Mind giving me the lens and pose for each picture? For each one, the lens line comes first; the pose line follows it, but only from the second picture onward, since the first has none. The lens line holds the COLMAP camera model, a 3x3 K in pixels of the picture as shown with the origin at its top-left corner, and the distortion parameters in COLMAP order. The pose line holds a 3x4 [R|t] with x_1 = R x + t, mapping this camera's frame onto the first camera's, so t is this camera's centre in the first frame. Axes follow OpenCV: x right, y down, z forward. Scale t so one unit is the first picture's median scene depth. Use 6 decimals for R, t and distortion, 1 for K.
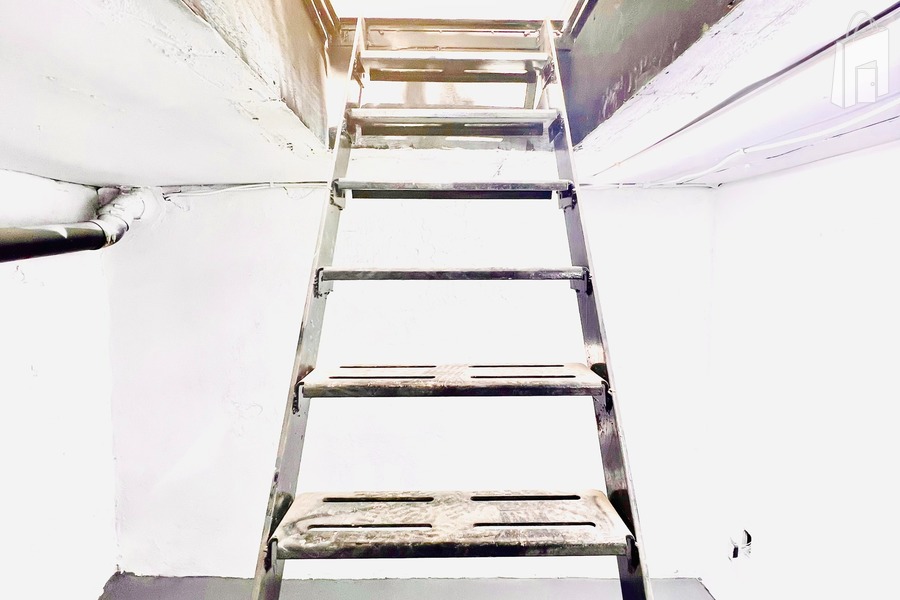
lens RADIAL K [[480.2, 0, 447.9], [0, 480.2, 303.6], [0, 0, 1]] dist [0.015325, -0.007745]
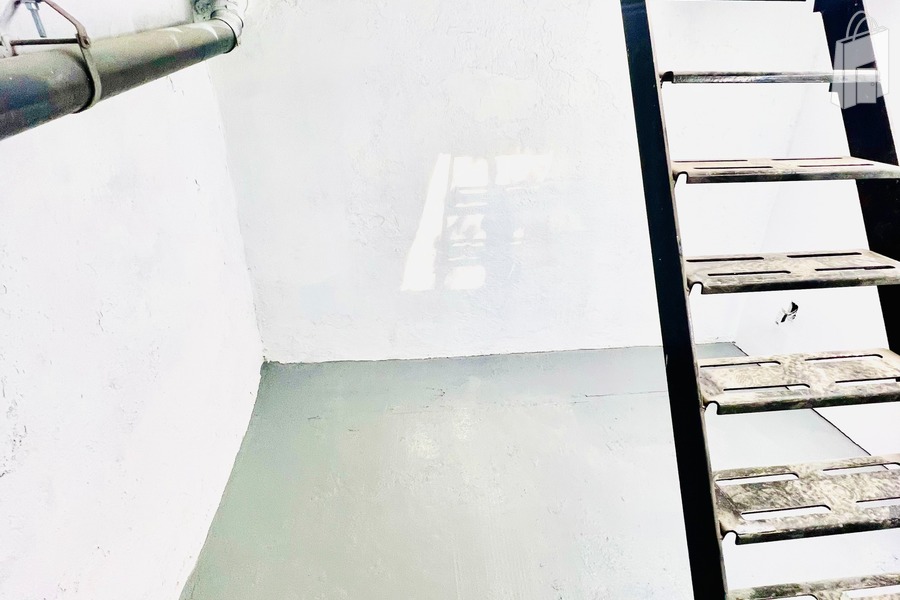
lens RADIAL K [[480.2, 0, 453.5], [0, 480.2, 303.7], [0, 0, 1]] dist [0.015325, -0.007745]
pose [[0.995620, -0.044207, 0.082375, -0.860177], [0.011304, 0.931596, 0.363319, 0.015888], [-0.092802, -0.360796, 0.928016, -0.198930]]
